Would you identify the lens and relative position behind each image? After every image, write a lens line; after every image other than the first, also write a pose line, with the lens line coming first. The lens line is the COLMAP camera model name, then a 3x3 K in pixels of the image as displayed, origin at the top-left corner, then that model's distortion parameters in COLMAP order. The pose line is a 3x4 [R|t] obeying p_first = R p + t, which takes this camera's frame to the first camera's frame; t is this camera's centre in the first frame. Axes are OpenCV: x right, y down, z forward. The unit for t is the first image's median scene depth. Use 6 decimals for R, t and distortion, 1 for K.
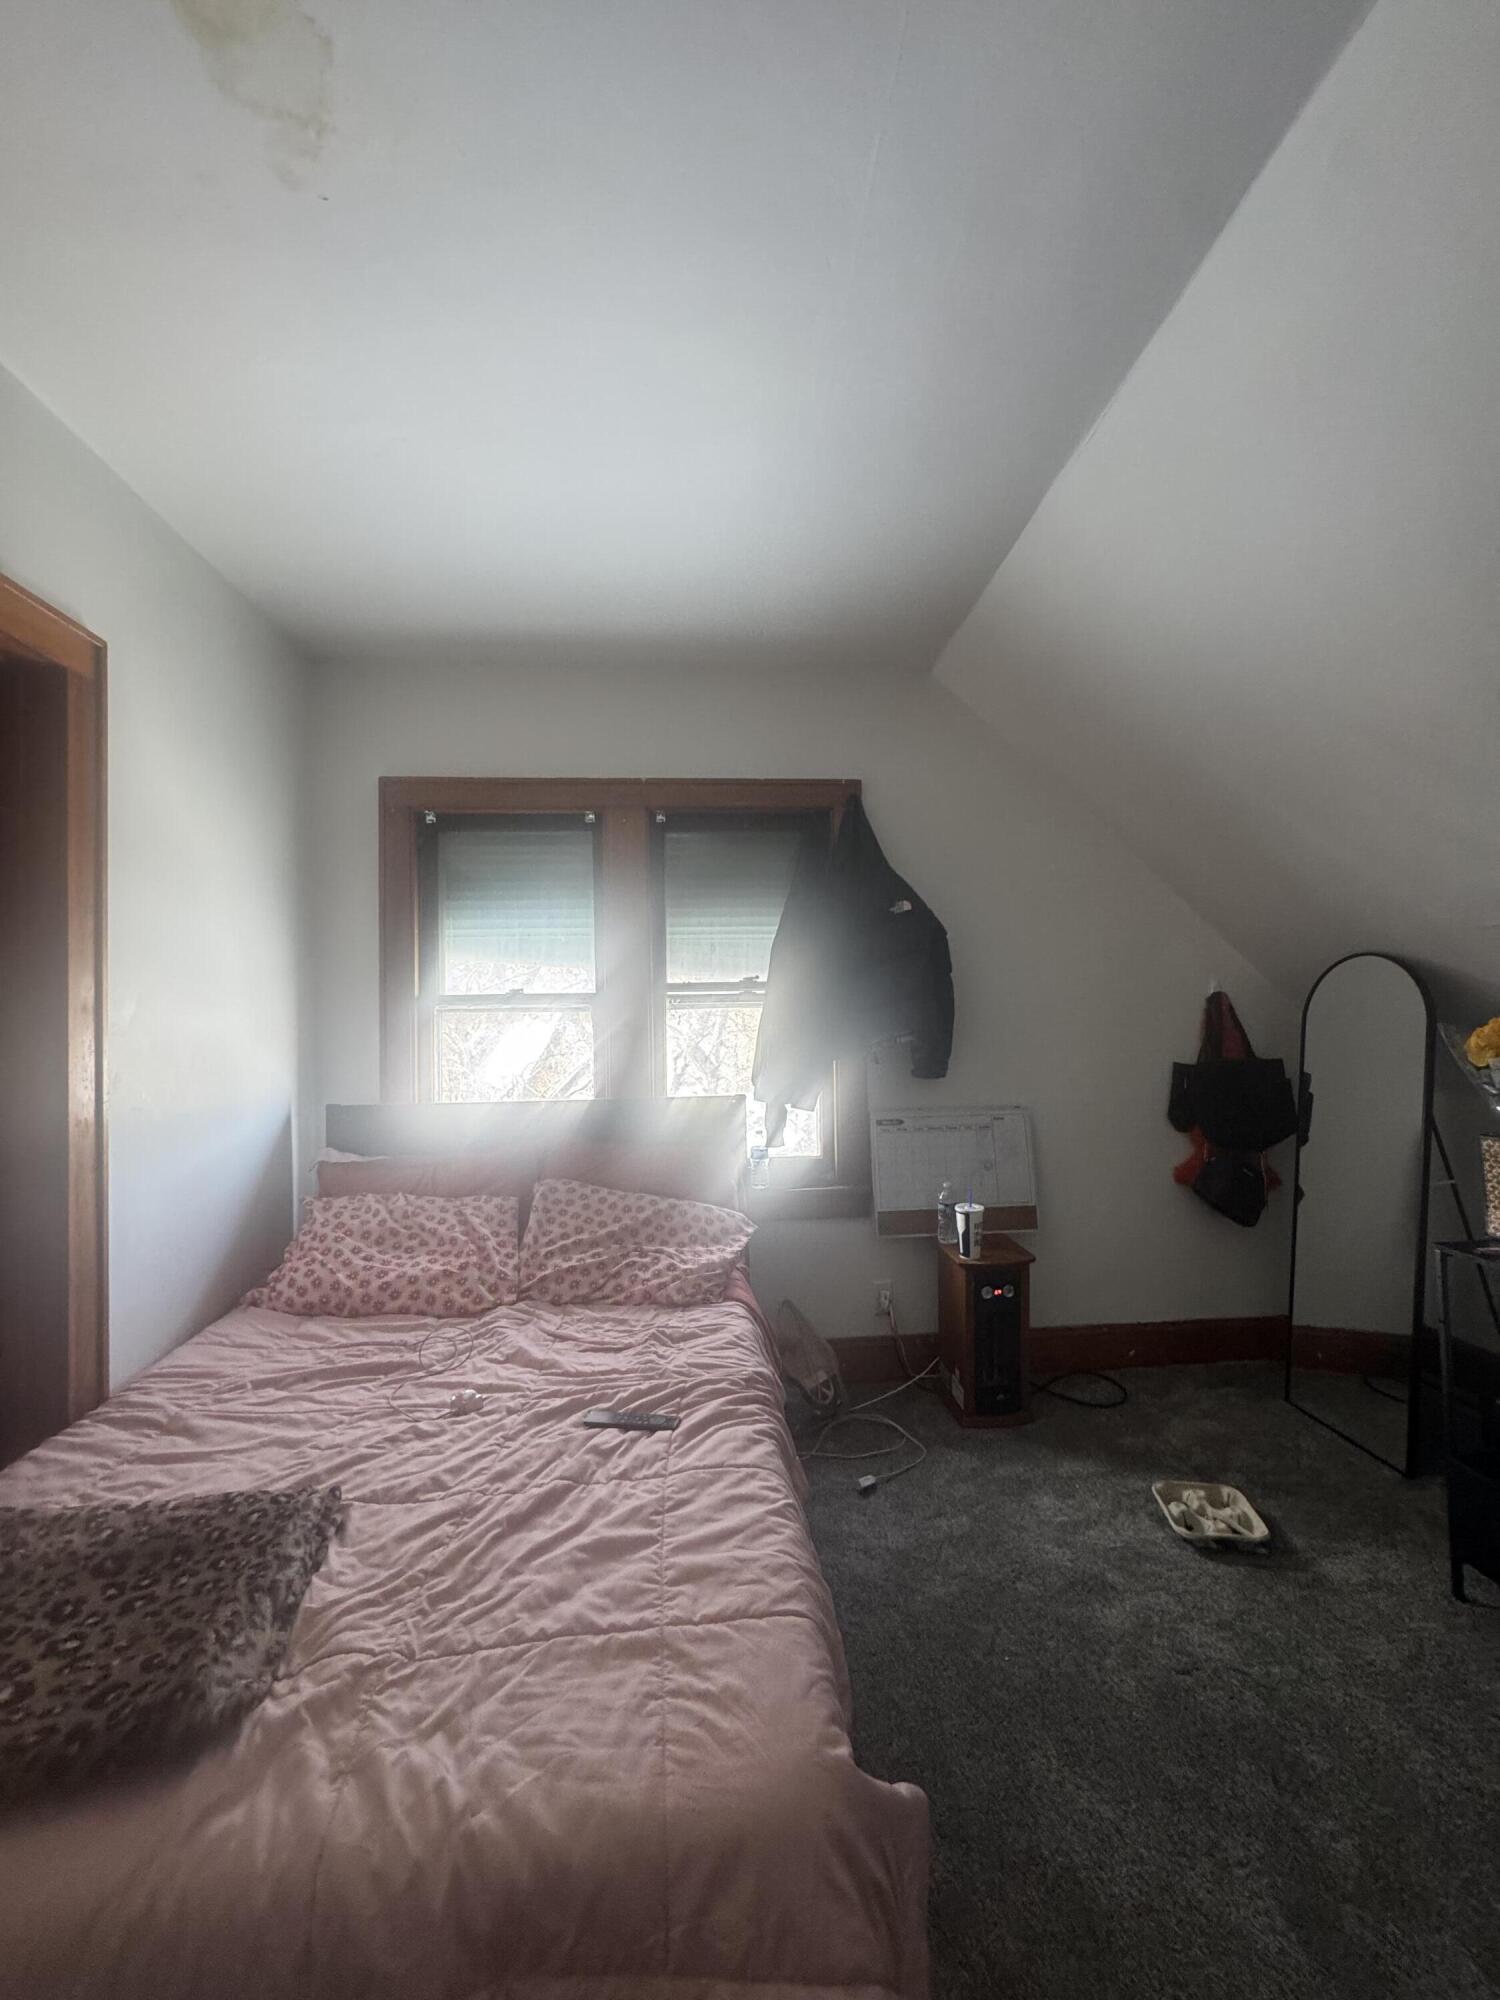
lens RADIAL K [[800.2, 0, 752.8], [0, 800.2, 998.6], [0, 0, 1]] dist [-0.003781, 0.000437]
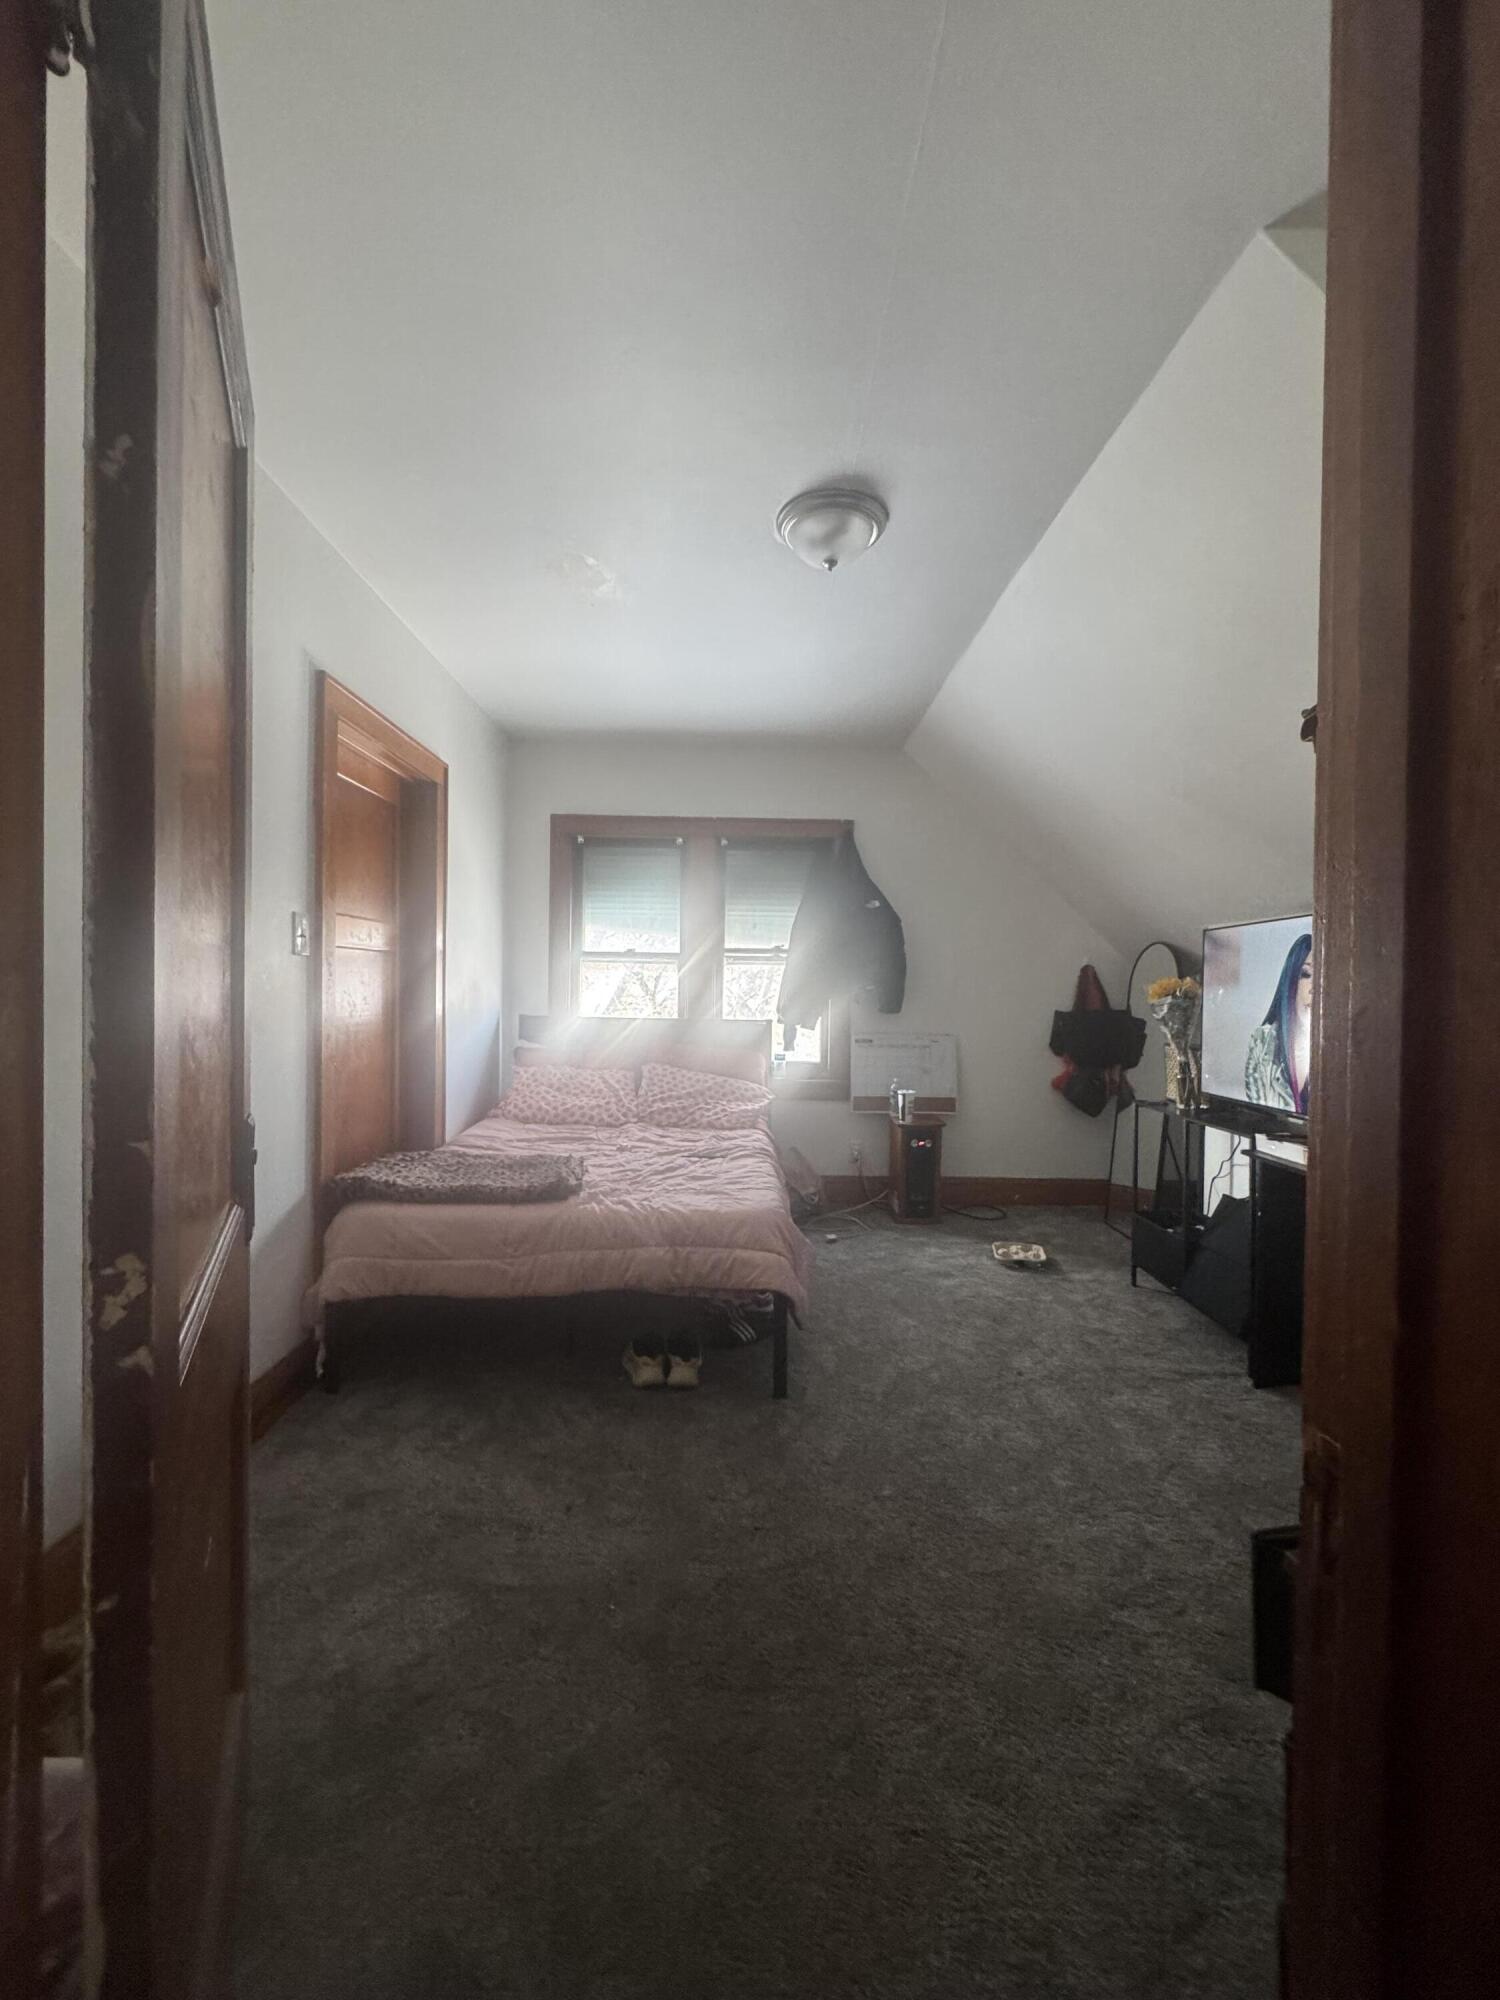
lens RADIAL K [[800.2, 0, 752.8], [0, 800.2, 998.6], [0, 0, 1]] dist [-0.003781, 0.000437]
pose [[0.997525, 0.034270, -0.061394, 0.053109], [-0.031877, 0.998710, 0.039535, 0.018657], [0.062670, -0.037480, 0.997330, -0.637354]]
